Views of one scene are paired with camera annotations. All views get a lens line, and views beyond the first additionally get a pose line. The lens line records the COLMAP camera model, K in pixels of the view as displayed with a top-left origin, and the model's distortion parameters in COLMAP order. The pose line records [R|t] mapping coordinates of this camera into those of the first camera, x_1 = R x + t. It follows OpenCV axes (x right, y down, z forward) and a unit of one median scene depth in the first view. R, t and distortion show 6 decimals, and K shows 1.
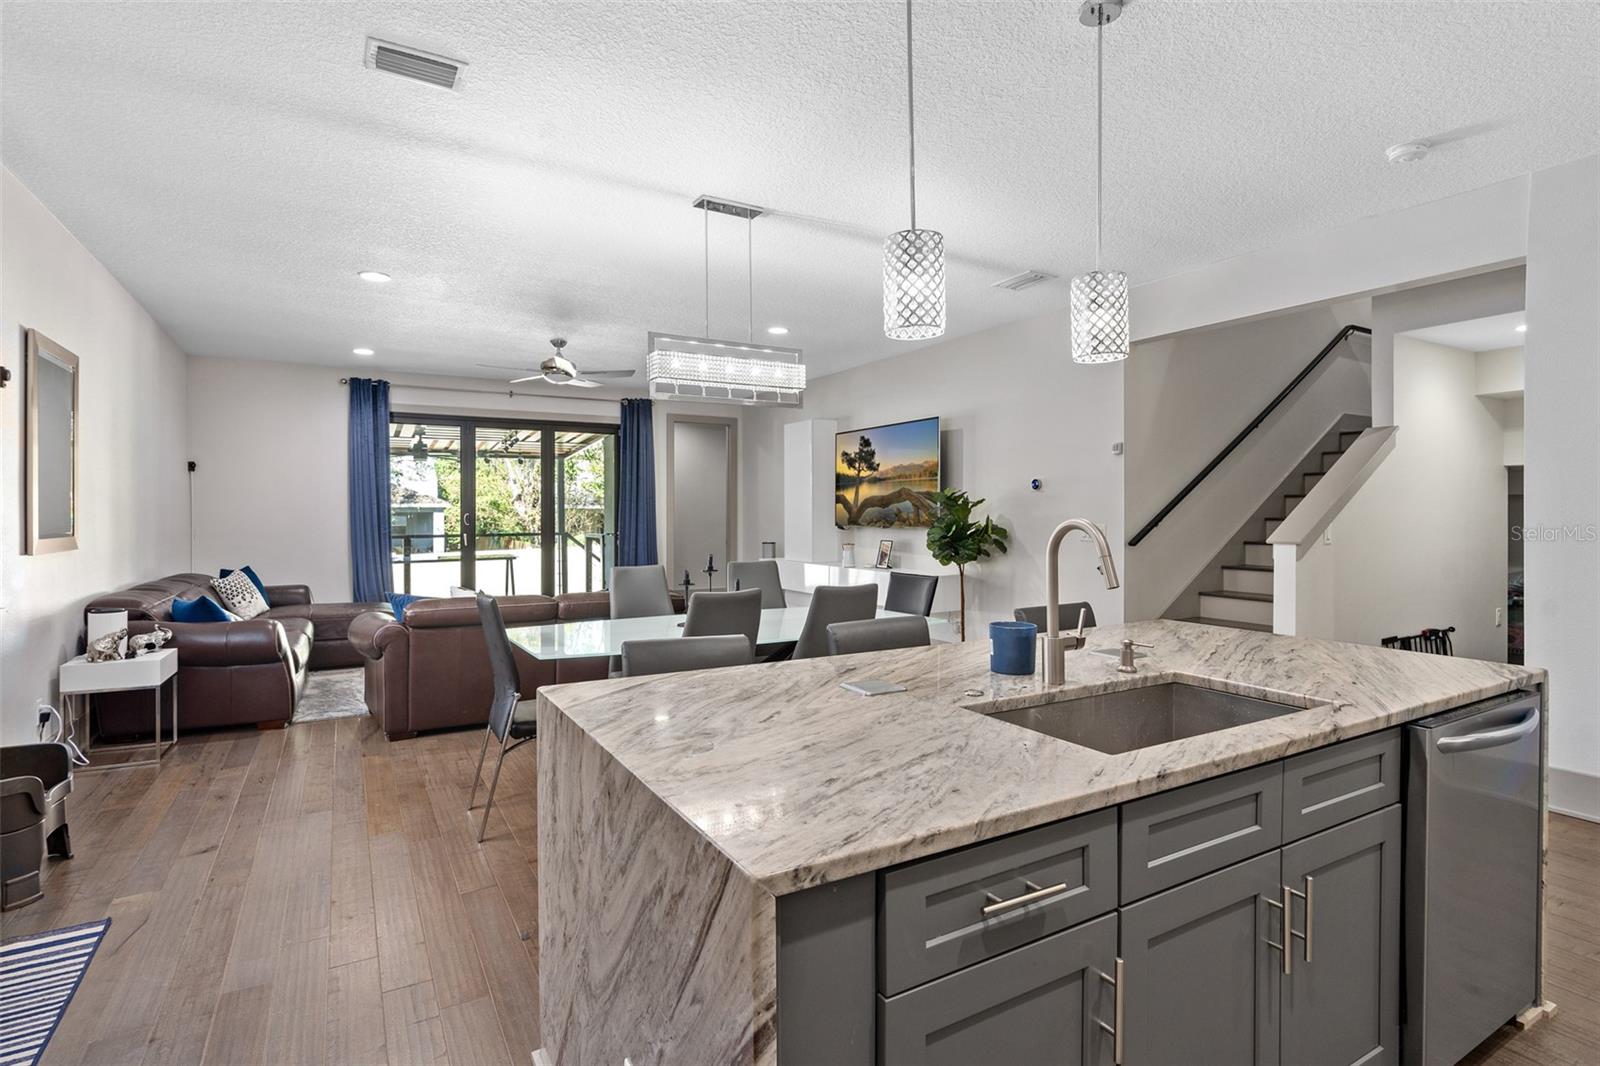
lens RADIAL K [[781.3, 0, 797.2], [0, 781.3, 518.3], [0, 0, 1]] dist [-0.006005, 0.001324]
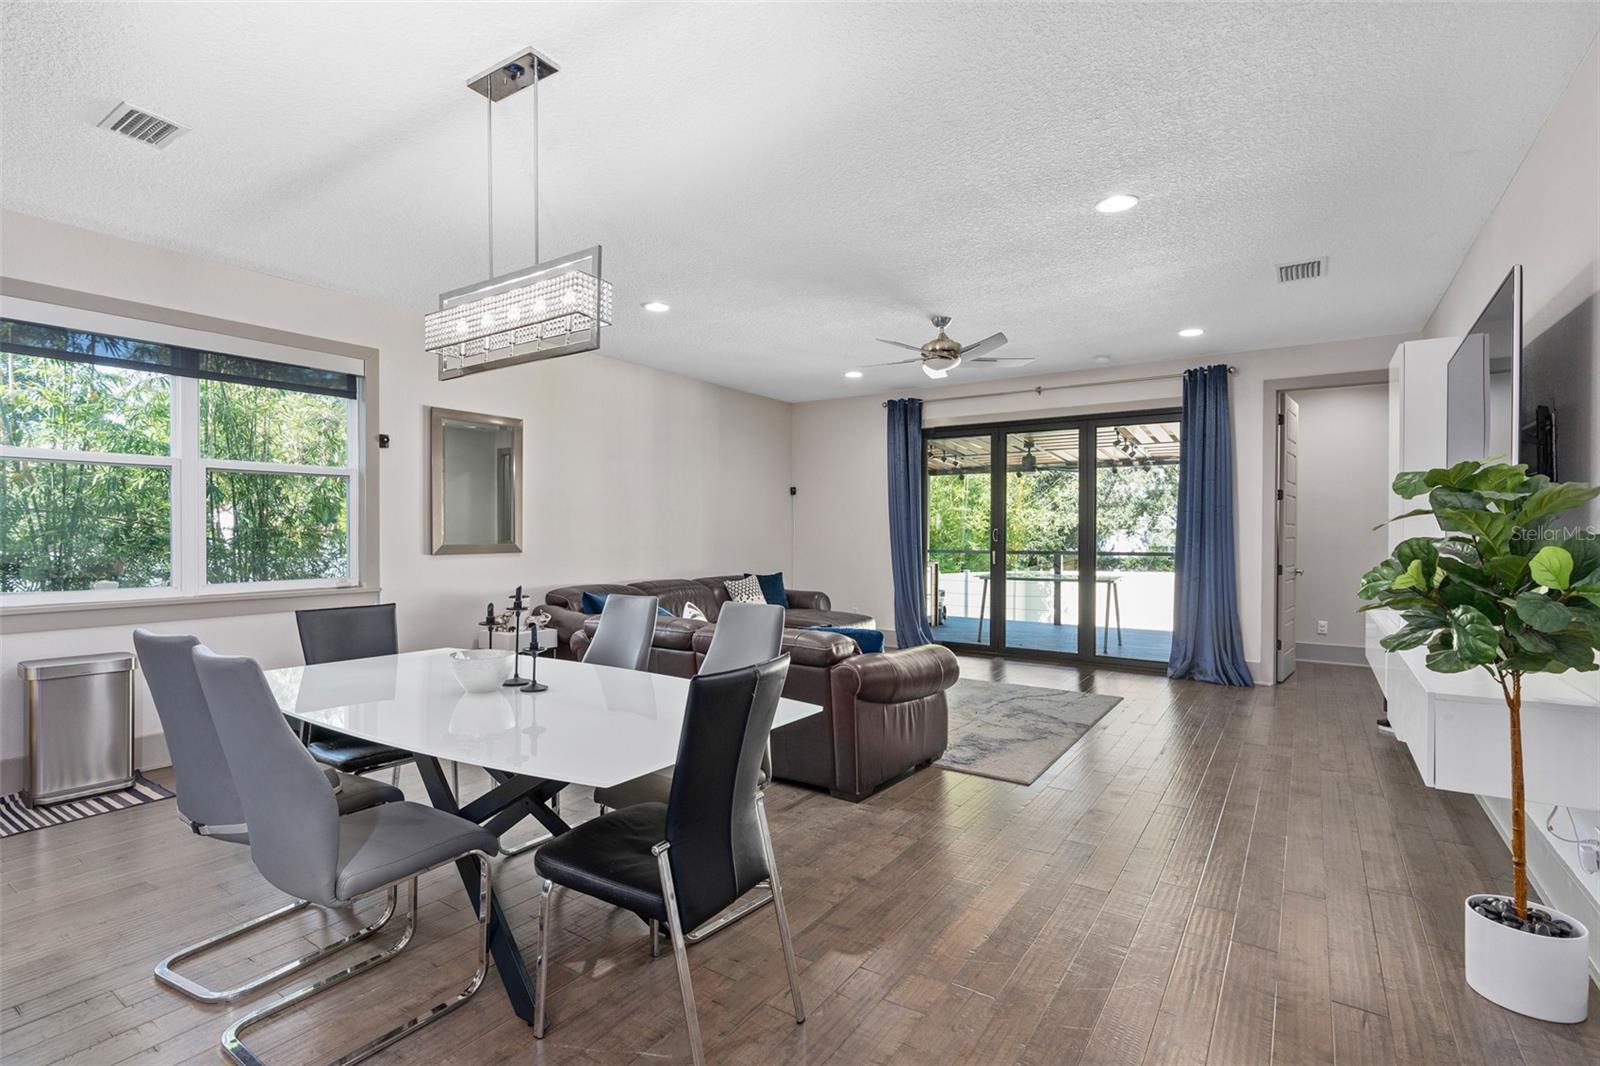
lens RADIAL K [[748.2, 0, 814.9], [0, 748.2, 535.9], [0, 0, 1]] dist [-0.008081, -0.000599]
pose [[0.440736, 0.009951, -0.897581, 0.310840], [-0.007786, 0.999943, 0.007262, -0.003026], [0.897603, 0.003788, 0.440789, 0.478613]]
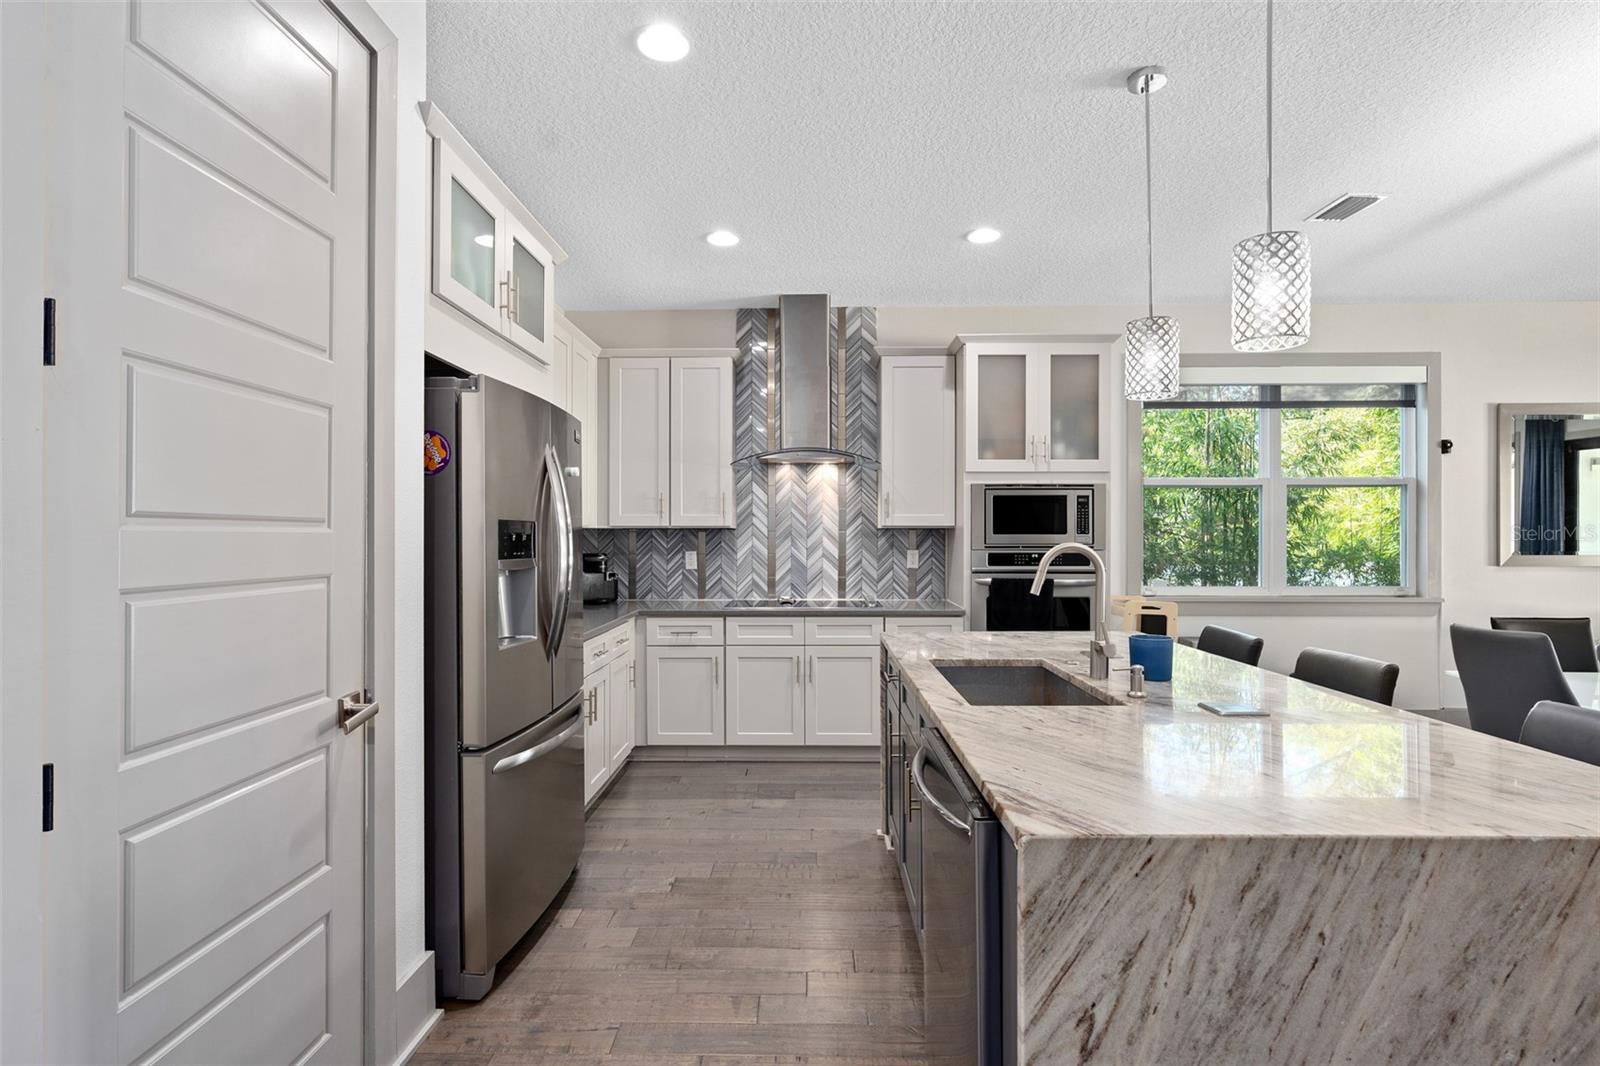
lens RADIAL K [[781.3, 0, 788.8], [0, 781.3, 533.4], [0, 0, 1]] dist [-0.006005, 0.001324]
pose [[-0.536088, -0.000576, -0.844162, 0.406932], [-0.005104, 0.999984, 0.002559, -0.004488], [0.844146, 0.005680, -0.536083, 0.310198]]
